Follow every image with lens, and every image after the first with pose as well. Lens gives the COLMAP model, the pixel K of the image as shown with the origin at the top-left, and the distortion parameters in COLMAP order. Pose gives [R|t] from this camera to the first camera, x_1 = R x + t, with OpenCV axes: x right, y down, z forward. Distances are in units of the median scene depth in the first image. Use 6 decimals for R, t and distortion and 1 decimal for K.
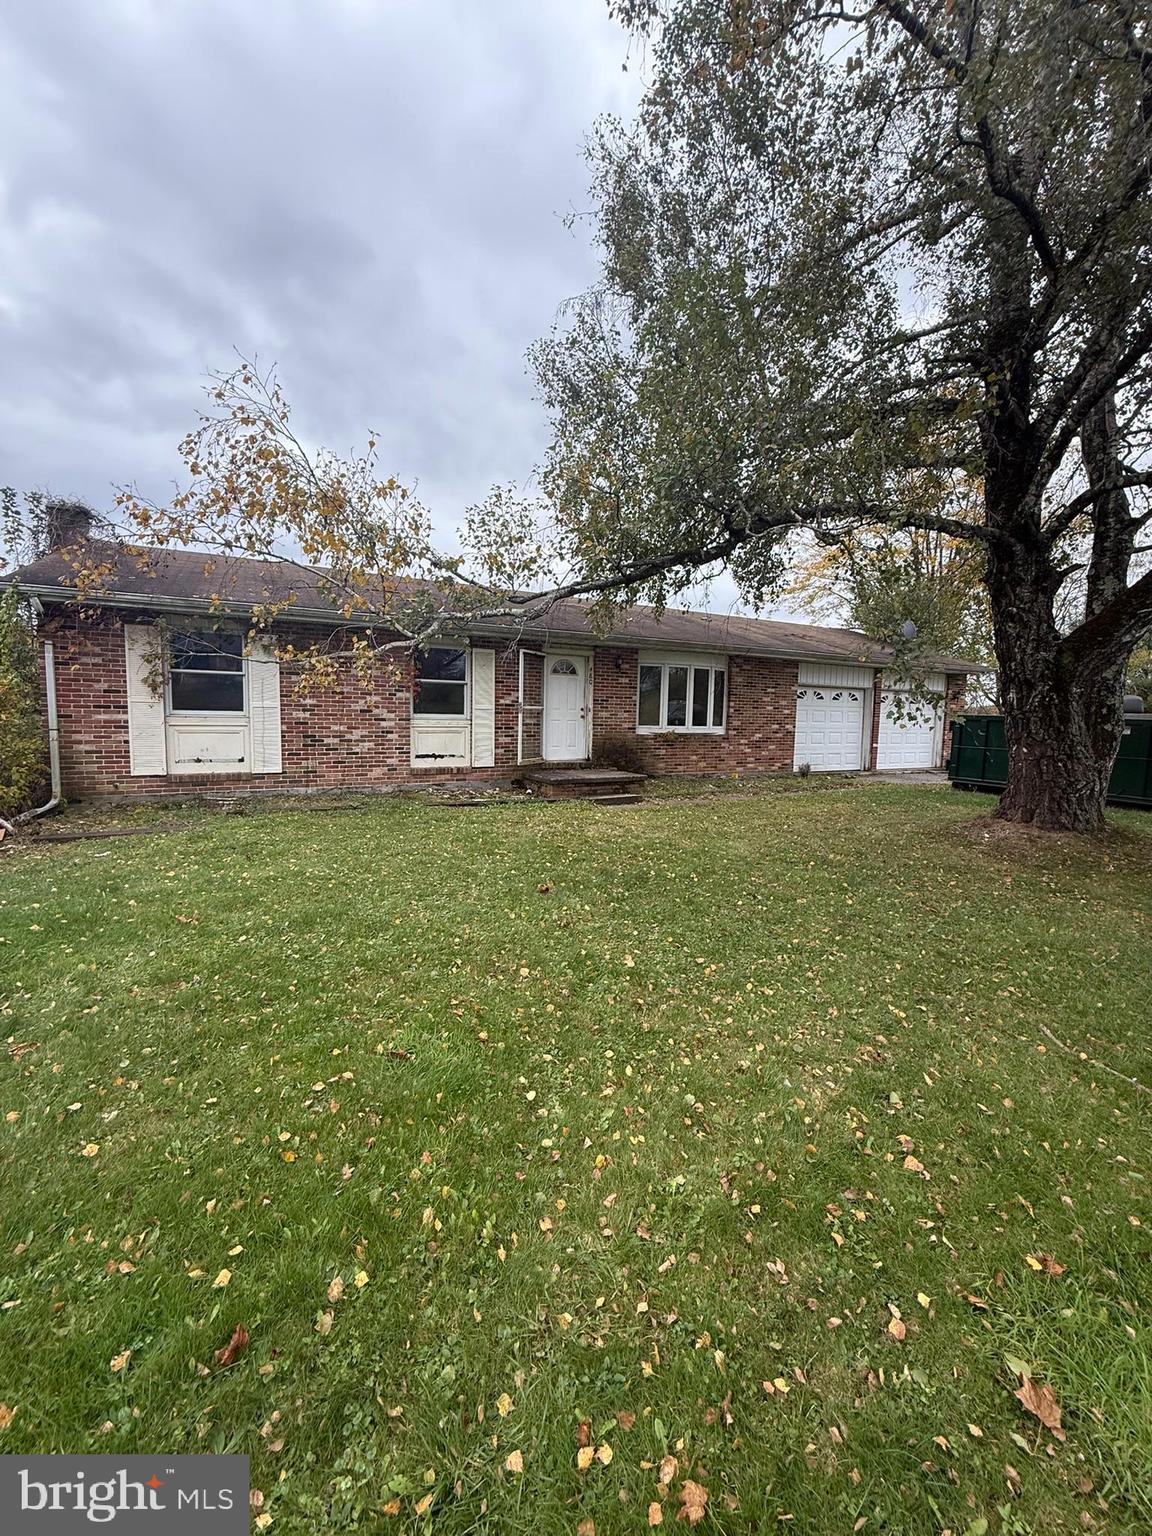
lens RADIAL K [[611.7, 0, 580.0], [0, 611.7, 760.9], [0, 0, 1]] dist [0.001665, -0.000033]
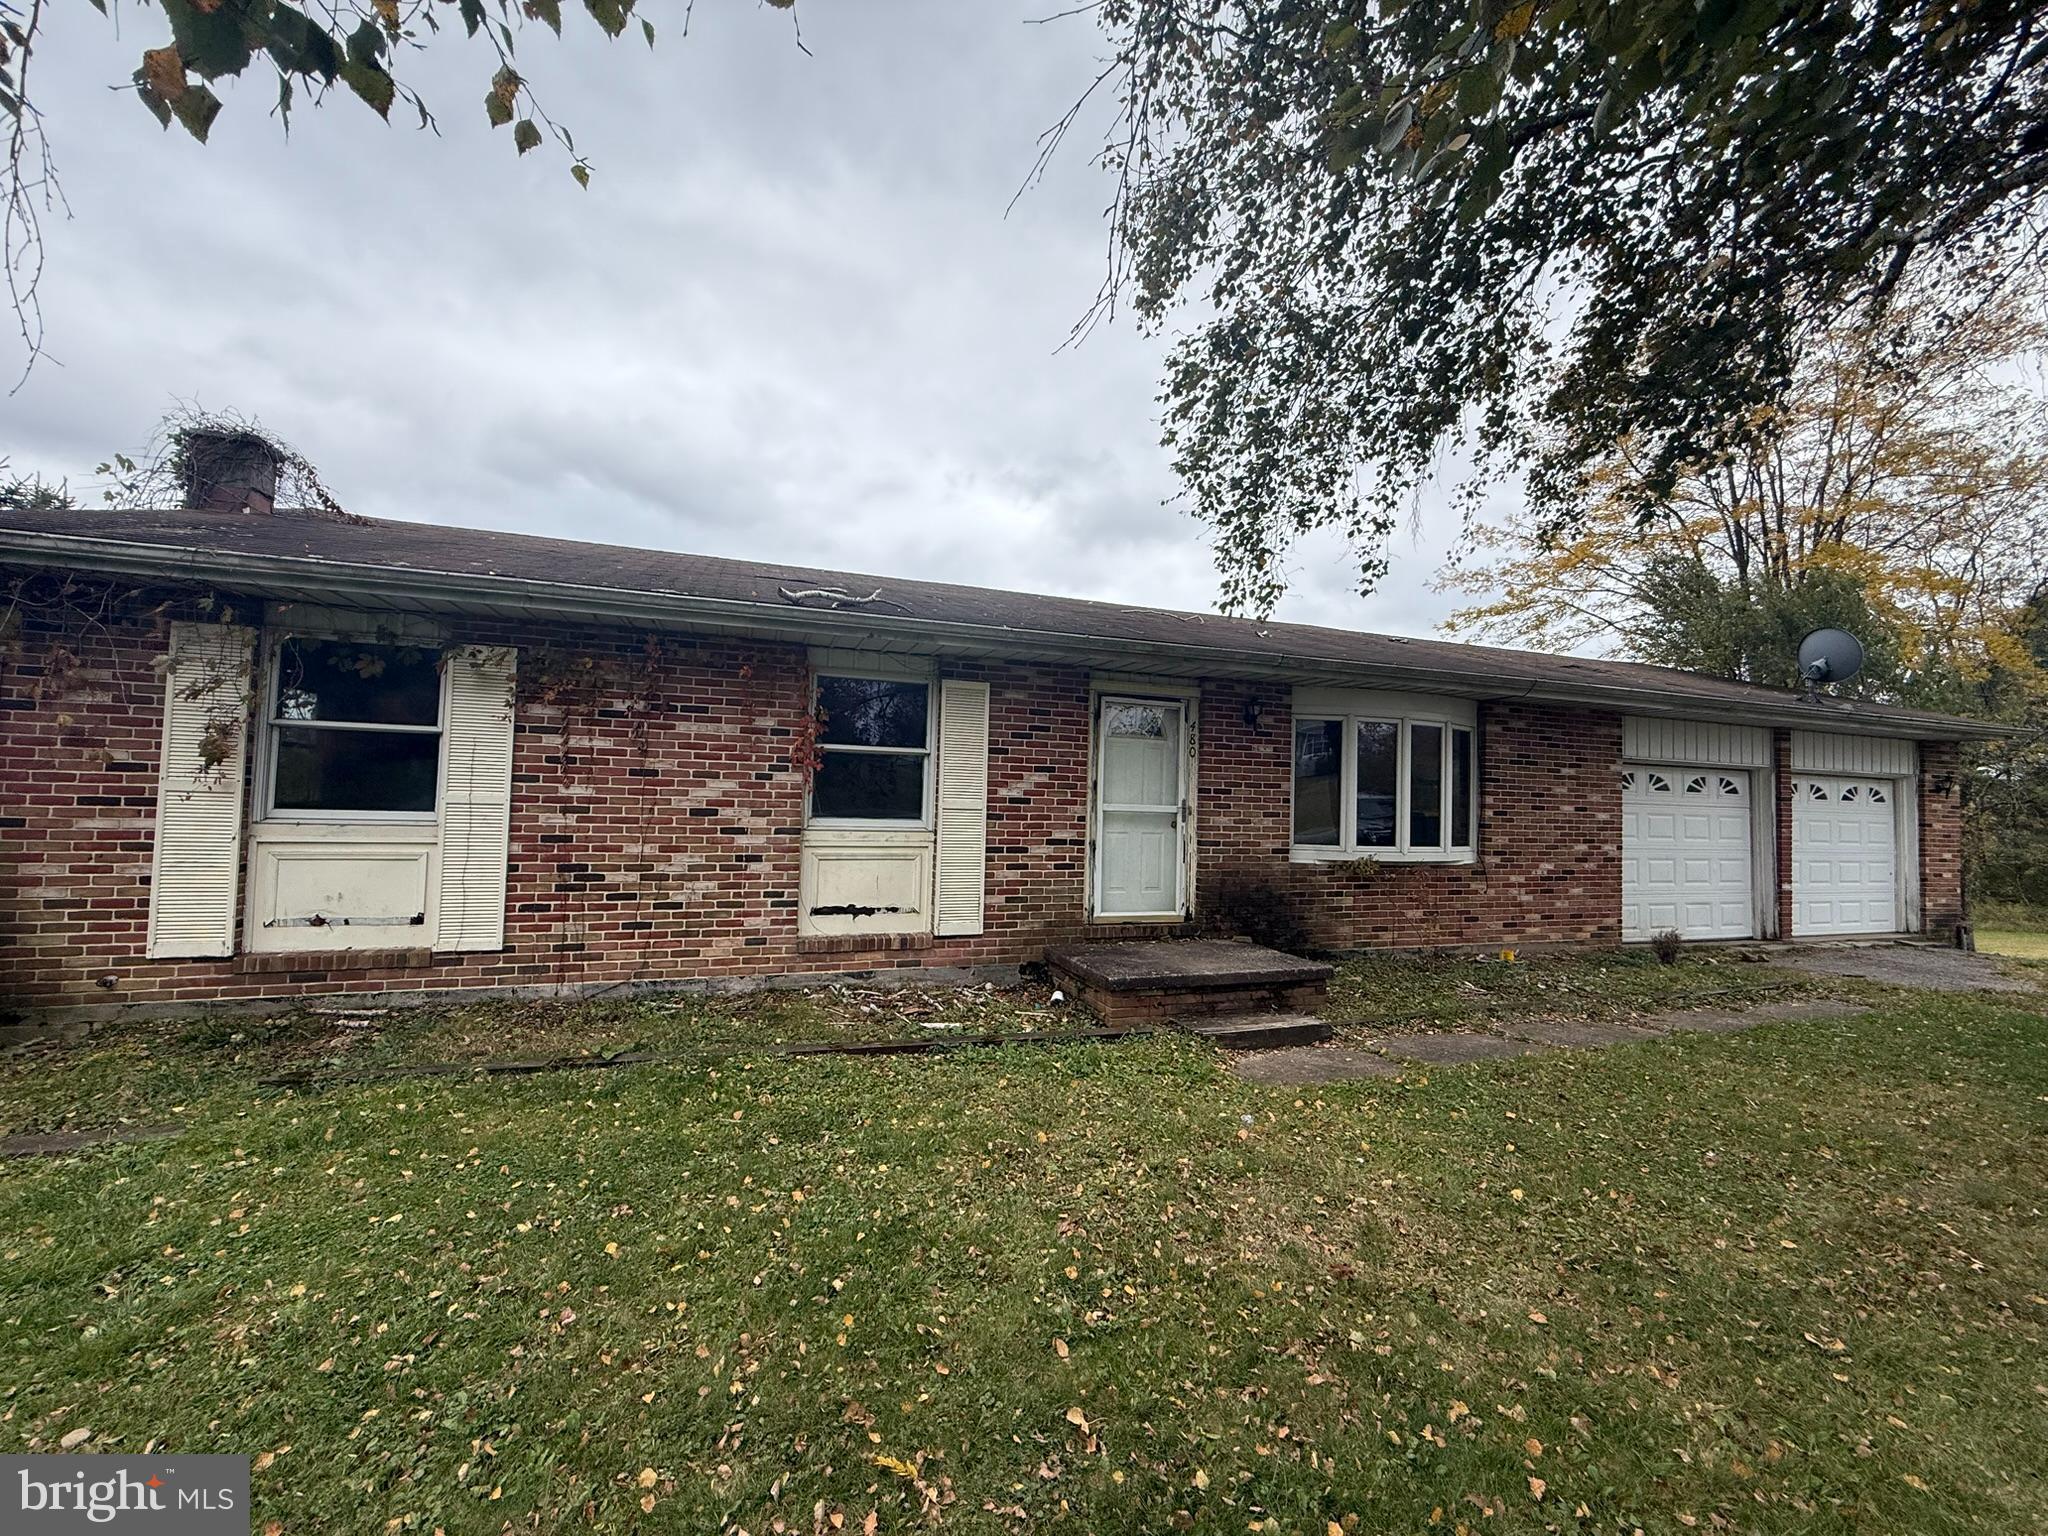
lens RADIAL K [[815.6, 0, 1017.6], [0, 815.6, 767.1], [0, 0, 1]] dist [0.001665, -0.000033]
pose [[0.988388, 0.002700, -0.151927, -0.022965], [-0.021027, 0.992653, -0.119151, -0.043378], [0.150489, 0.120962, 0.981184, 0.397076]]
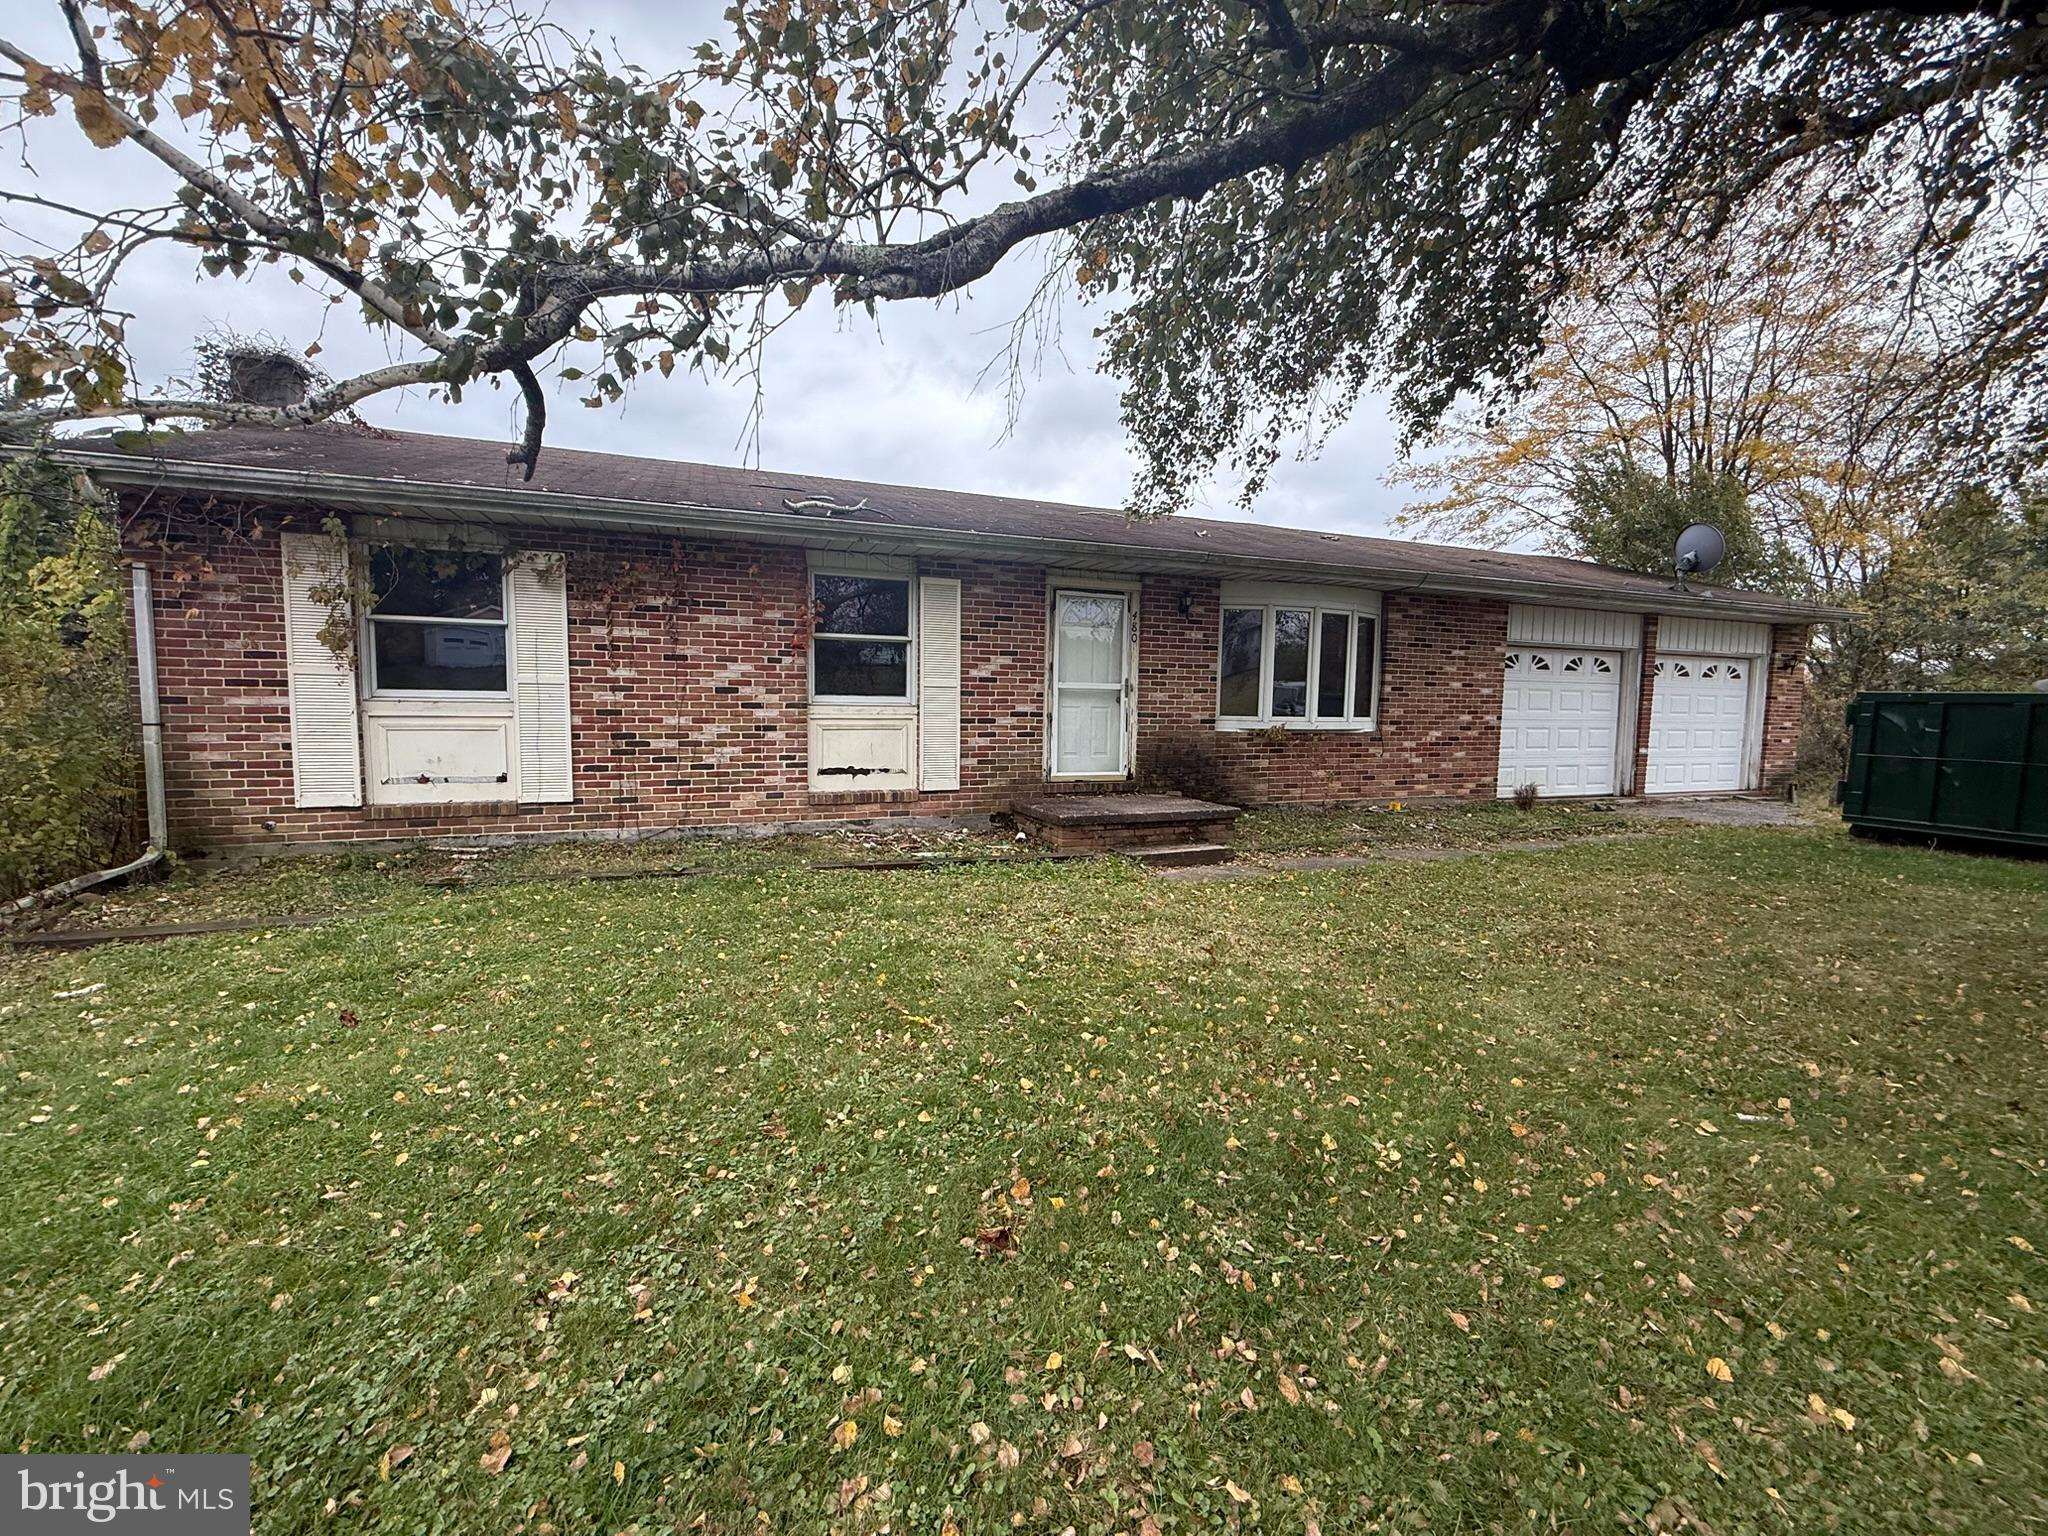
lens RADIAL K [[815.6, 0, 1017.6], [0, 815.6, 767.1], [0, 0, 1]] dist [0.001665, -0.000033]
pose [[0.992888, 0.004244, -0.118975, 0.000509], [-0.004228, 0.999991, 0.000389, -0.012129], [0.118976, 0.000117, 0.992897, 0.272465]]
